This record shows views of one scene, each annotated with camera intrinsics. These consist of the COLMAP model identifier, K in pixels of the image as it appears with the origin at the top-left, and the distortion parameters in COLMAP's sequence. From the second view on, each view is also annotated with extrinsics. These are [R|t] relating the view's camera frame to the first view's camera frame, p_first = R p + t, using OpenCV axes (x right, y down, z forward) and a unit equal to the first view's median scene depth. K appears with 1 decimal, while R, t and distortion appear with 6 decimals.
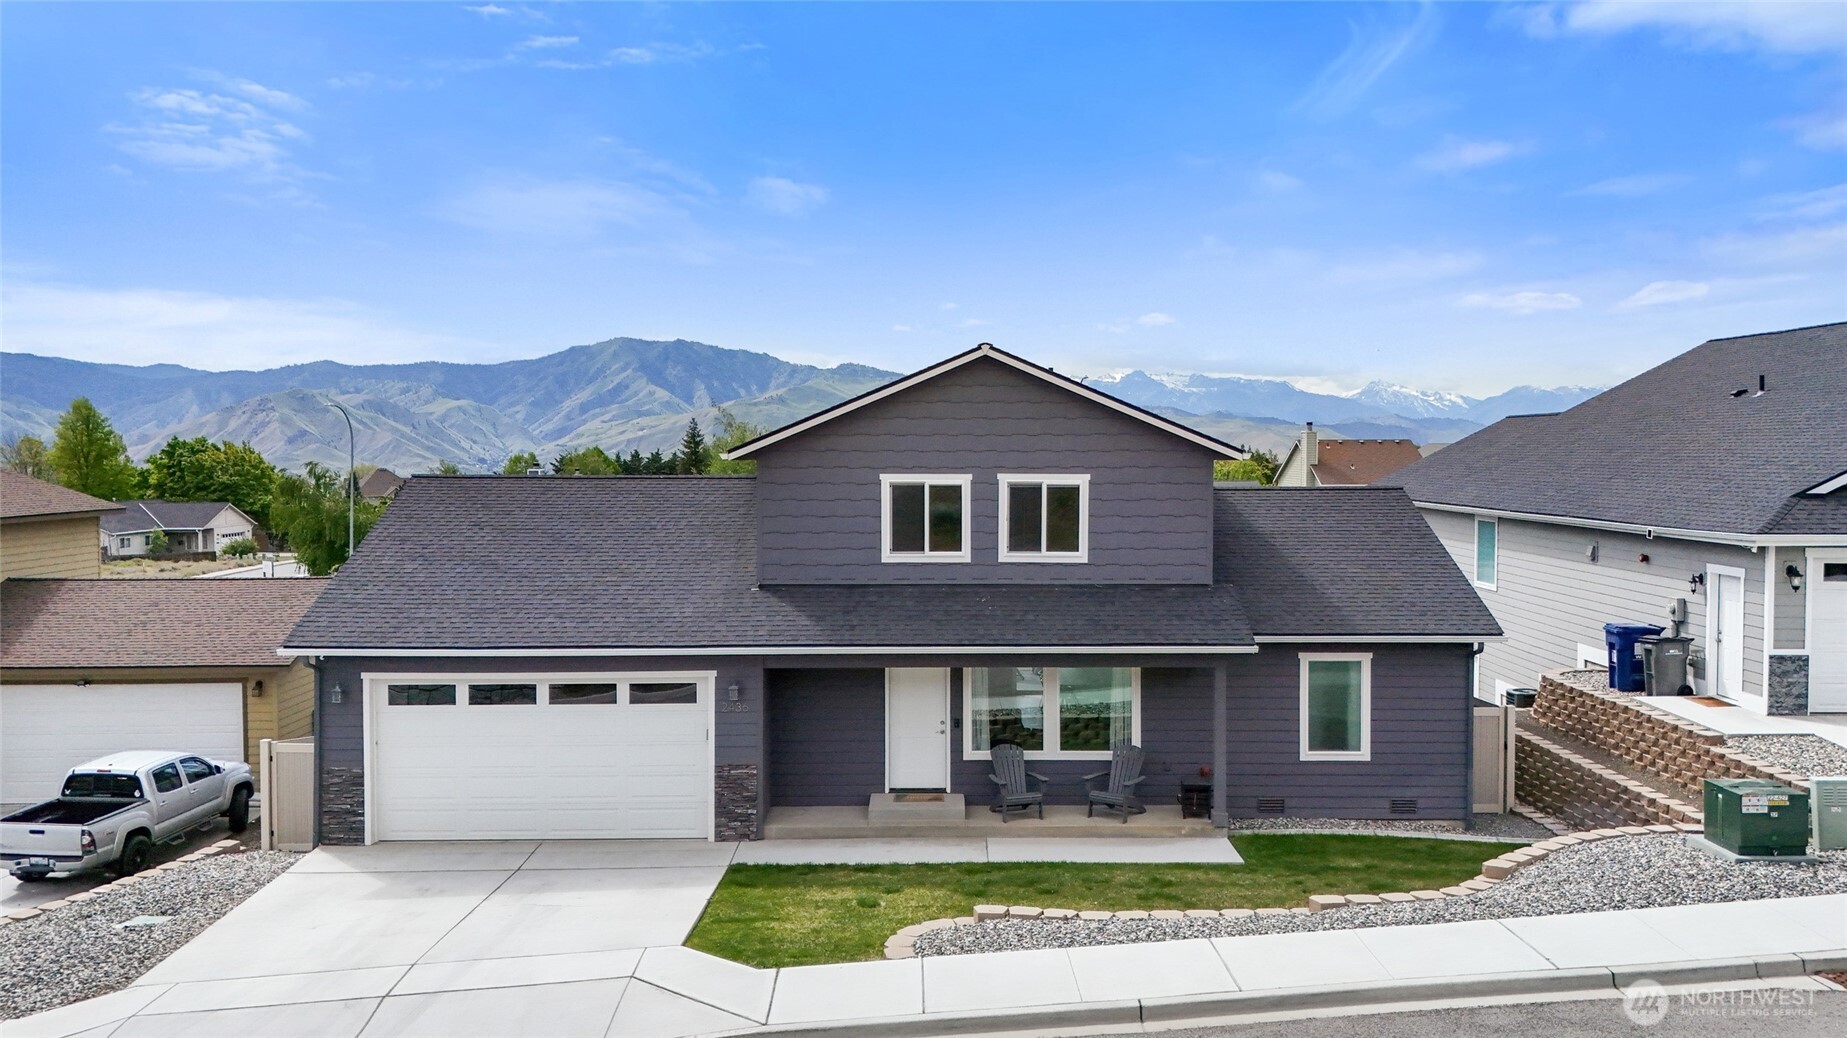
lens RADIAL K [[1502.8, 0, 933.1], [0, 1502.8, 505.4], [0, 0, 1]] dist [0.047289, -0.036321]
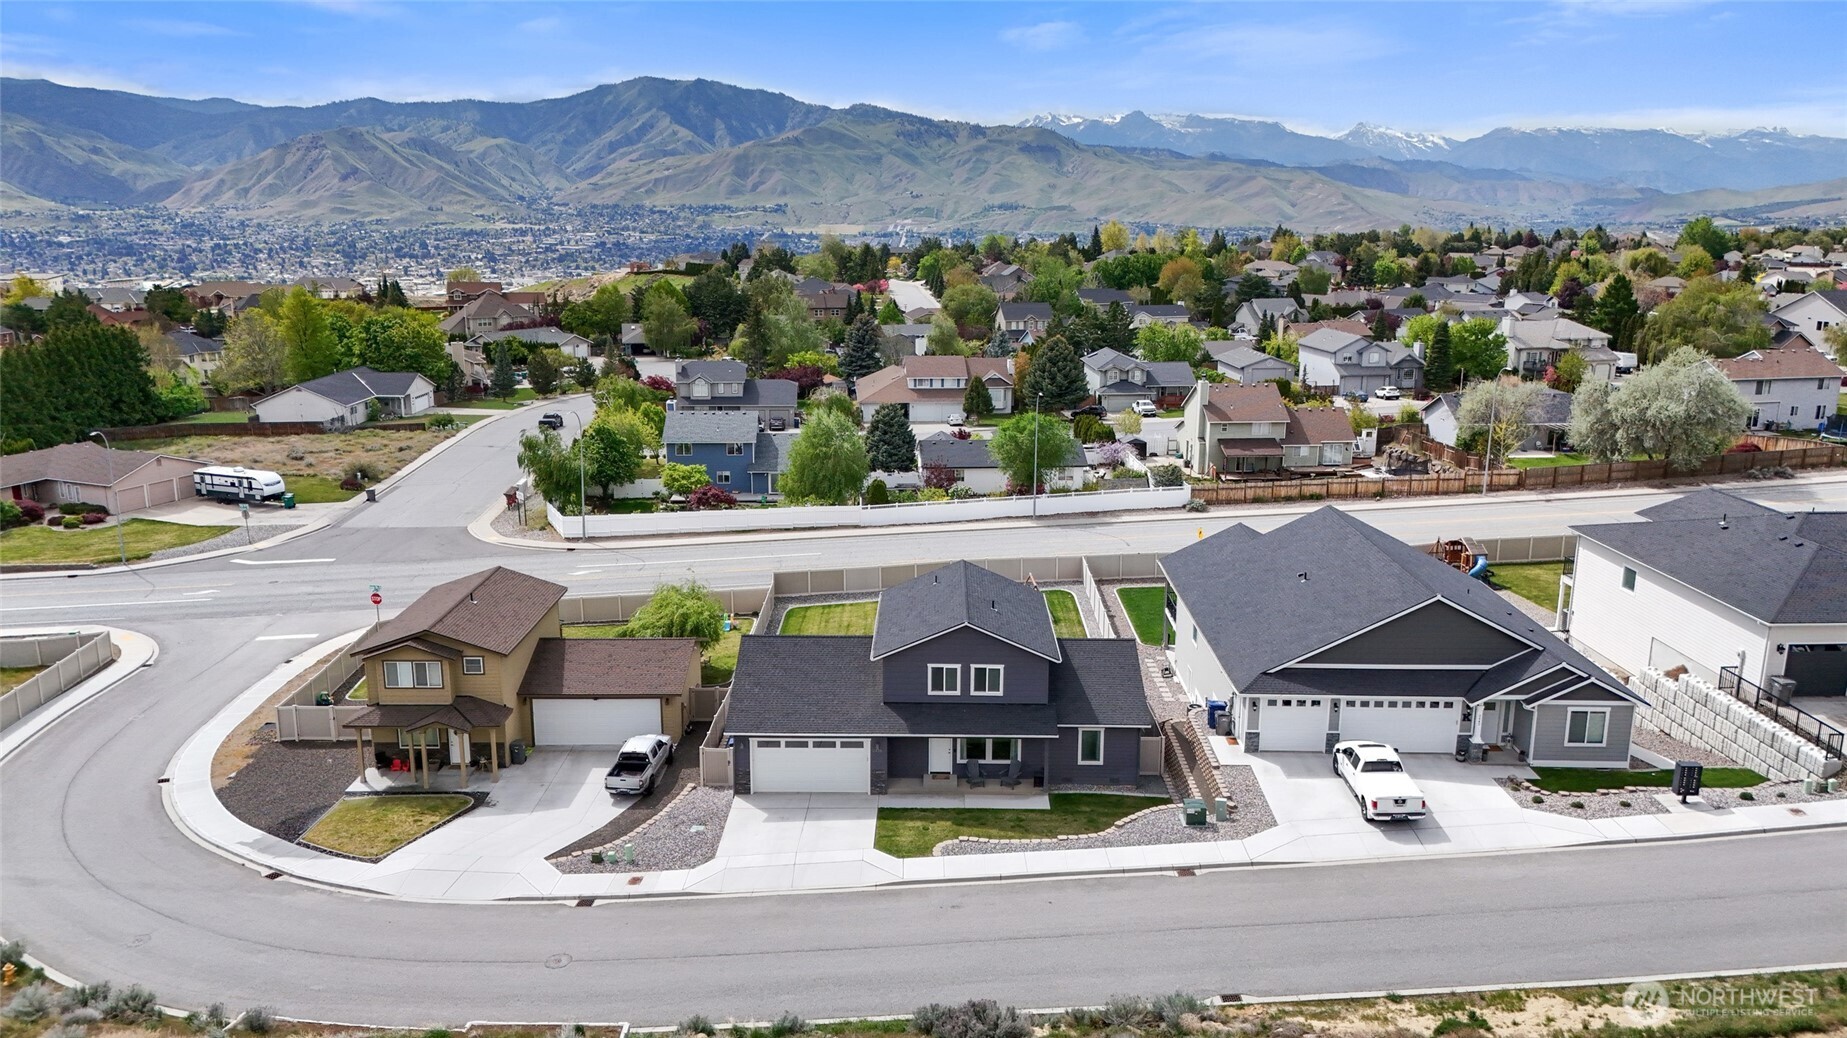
lens RADIAL K [[1374.3, 0, 901.6], [0, 1374.3, 507.0], [0, 0, 1]] dist [0.041039, -0.029708]
pose [[0.999626, 0.007668, -0.026244, -0.019442], [-0.002552, 0.981846, 0.189663, -0.801898], [0.027222, -0.189525, 0.981498, -1.454657]]
